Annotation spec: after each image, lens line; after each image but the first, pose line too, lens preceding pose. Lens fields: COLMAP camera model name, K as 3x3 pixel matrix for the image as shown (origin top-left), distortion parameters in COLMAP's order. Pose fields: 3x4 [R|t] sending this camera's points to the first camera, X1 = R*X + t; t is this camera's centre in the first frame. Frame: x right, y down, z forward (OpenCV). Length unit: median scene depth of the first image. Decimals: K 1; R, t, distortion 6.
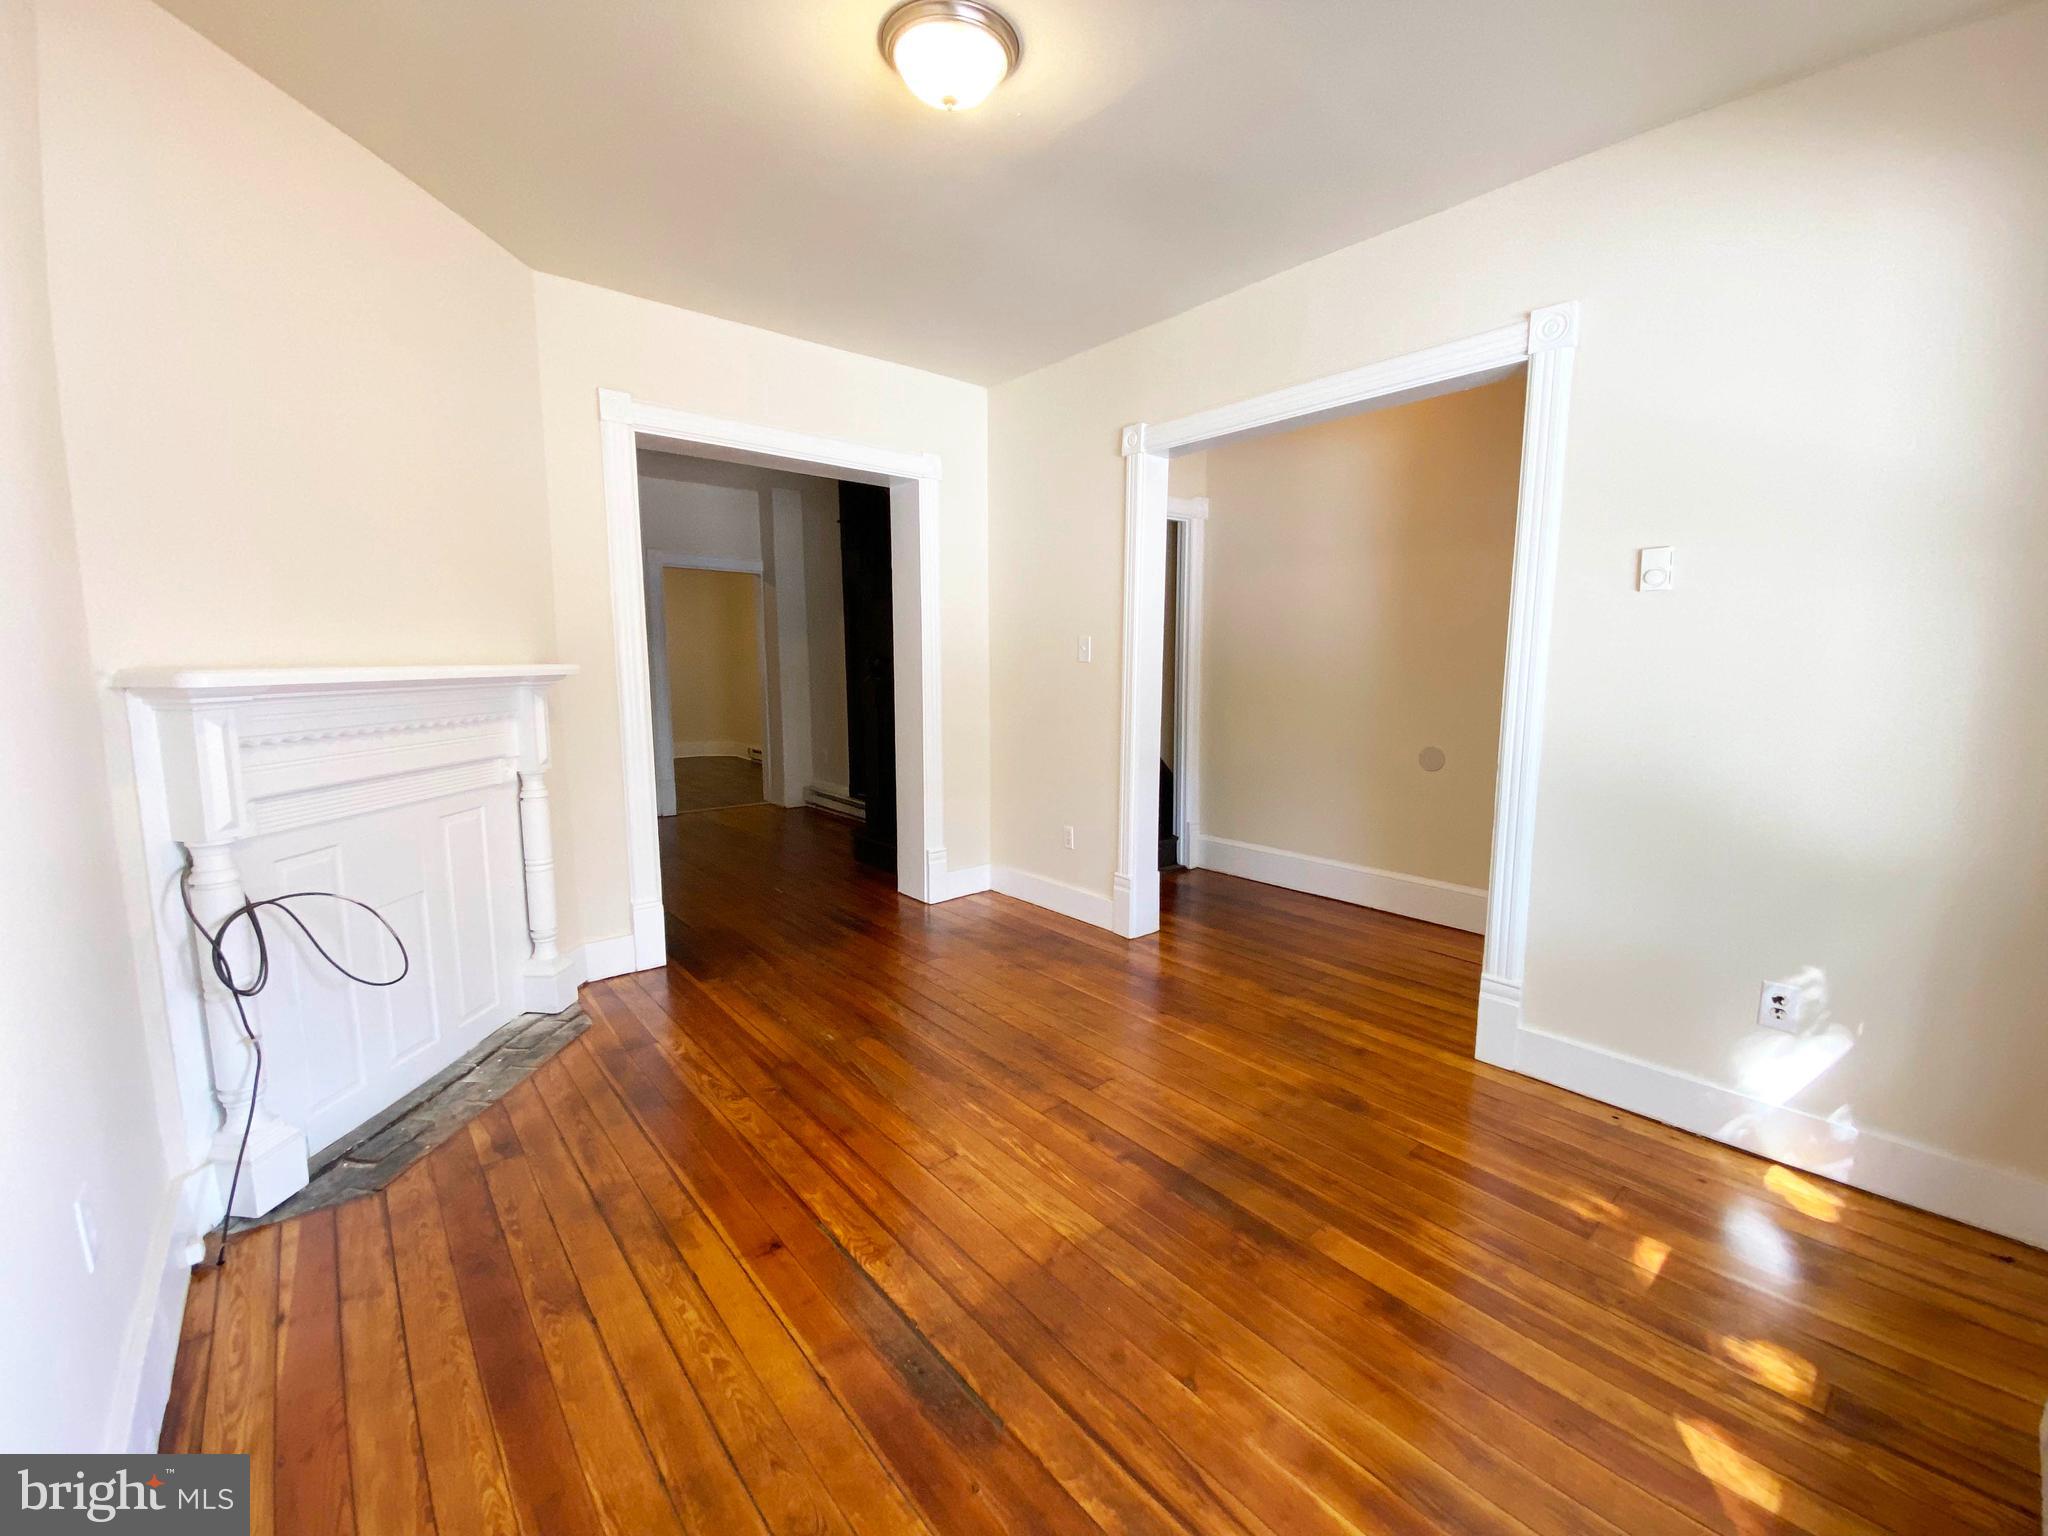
lens RADIAL K [[831.6, 0, 1024.0], [0, 831.6, 768.0], [0, 0, 1]] dist [0.028387, -0.028430]
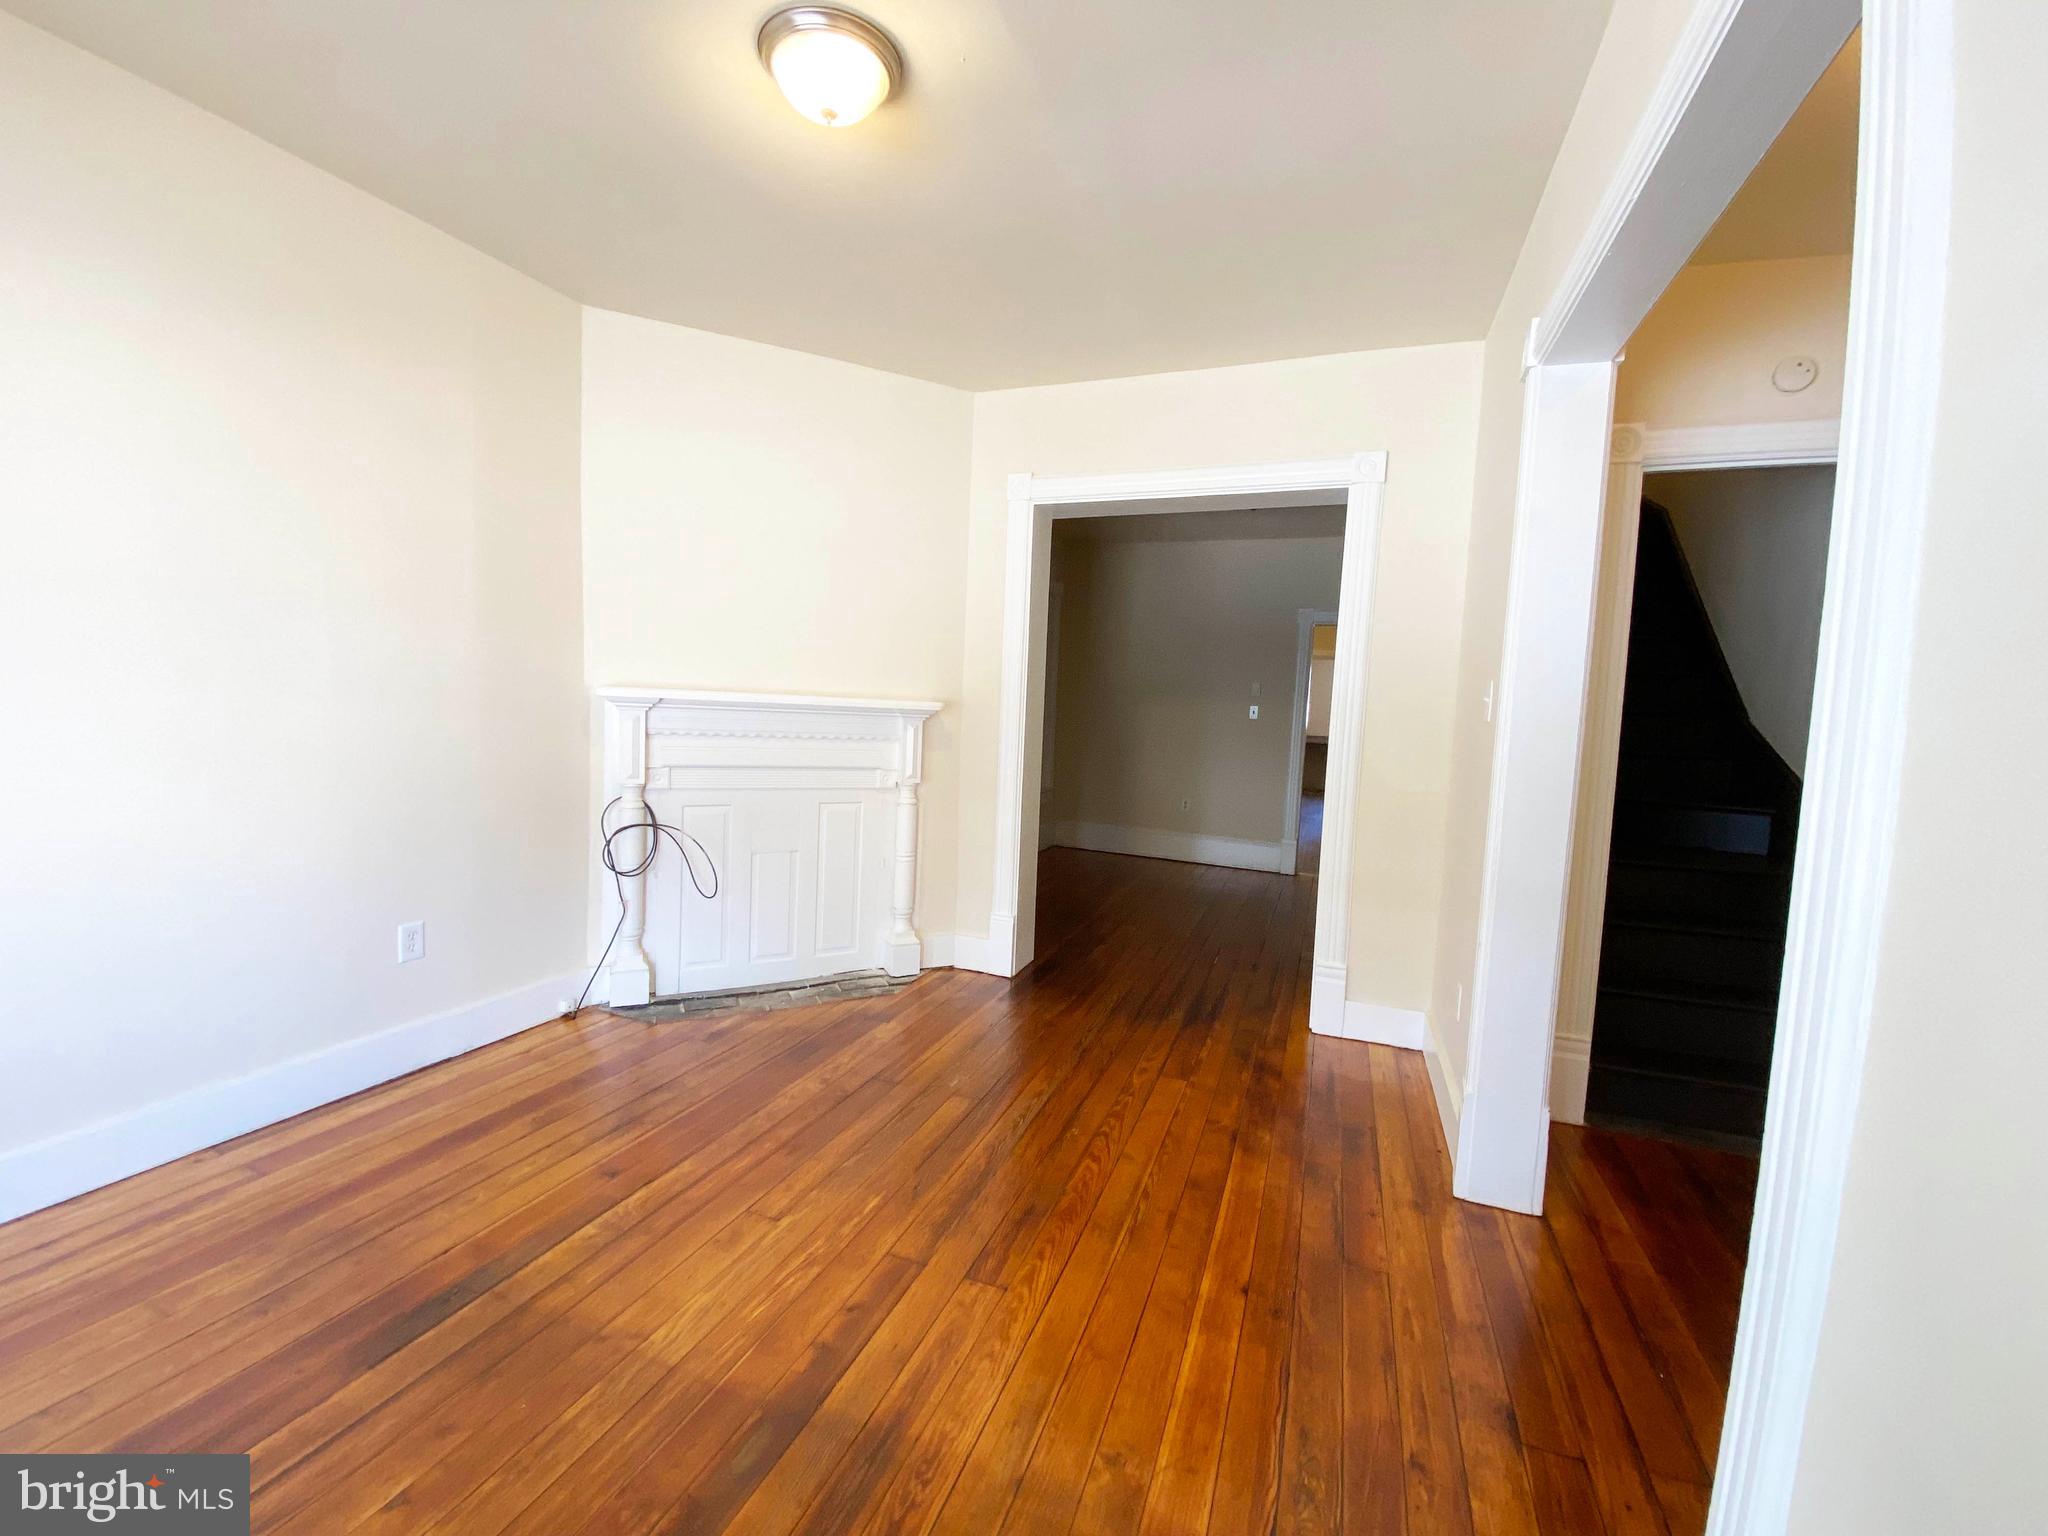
lens RADIAL K [[832.7, 0, 1024.8], [0, 832.7, 766.2], [0, 0, 1]] dist [0.043854, -0.030733]
pose [[0.481823, 0.090954, -0.871535, 0.789380], [-0.162703, 0.986589, 0.013012, -0.088051], [0.861031, 0.135532, 0.490160, 0.680694]]
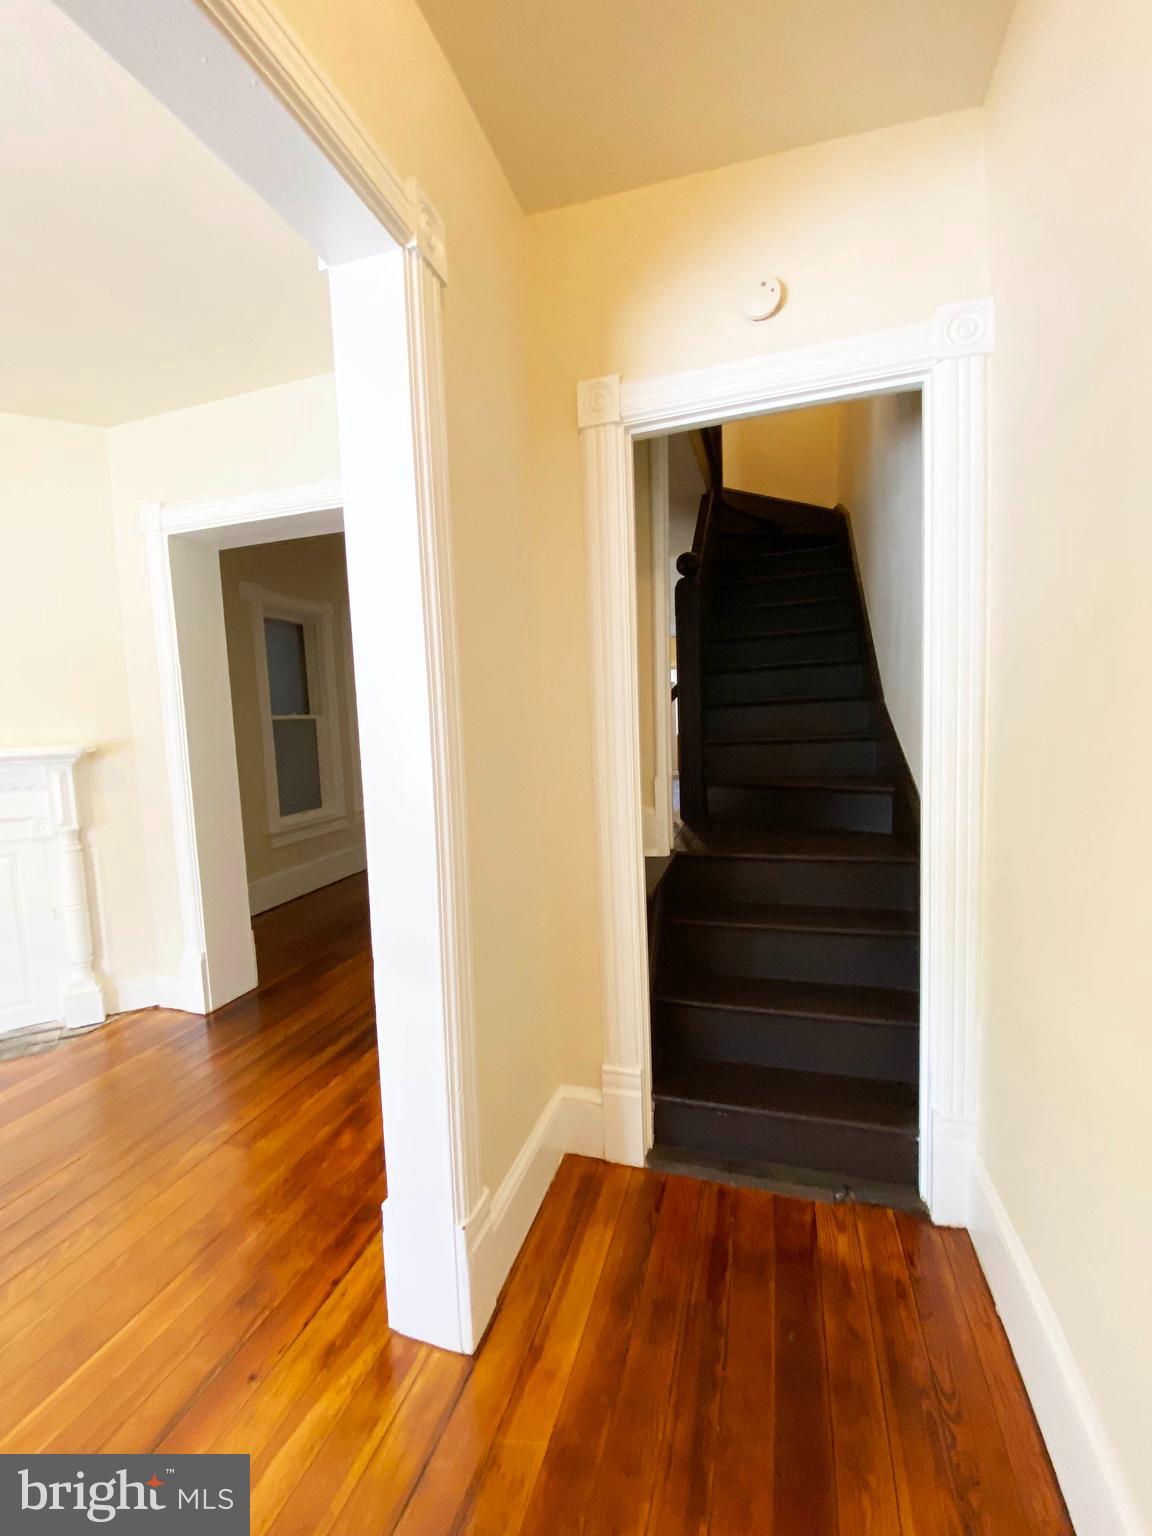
lens RADIAL K [[623.7, 0, 581.1], [0, 623.7, 772.3], [0, 0, 1]] dist [0.028387, -0.028430]
pose [[0.532615, 0.056252, -0.844486, 0.782814], [-0.080648, 0.996622, 0.015521, -0.205438], [0.842506, 0.059839, 0.535352, 1.474943]]
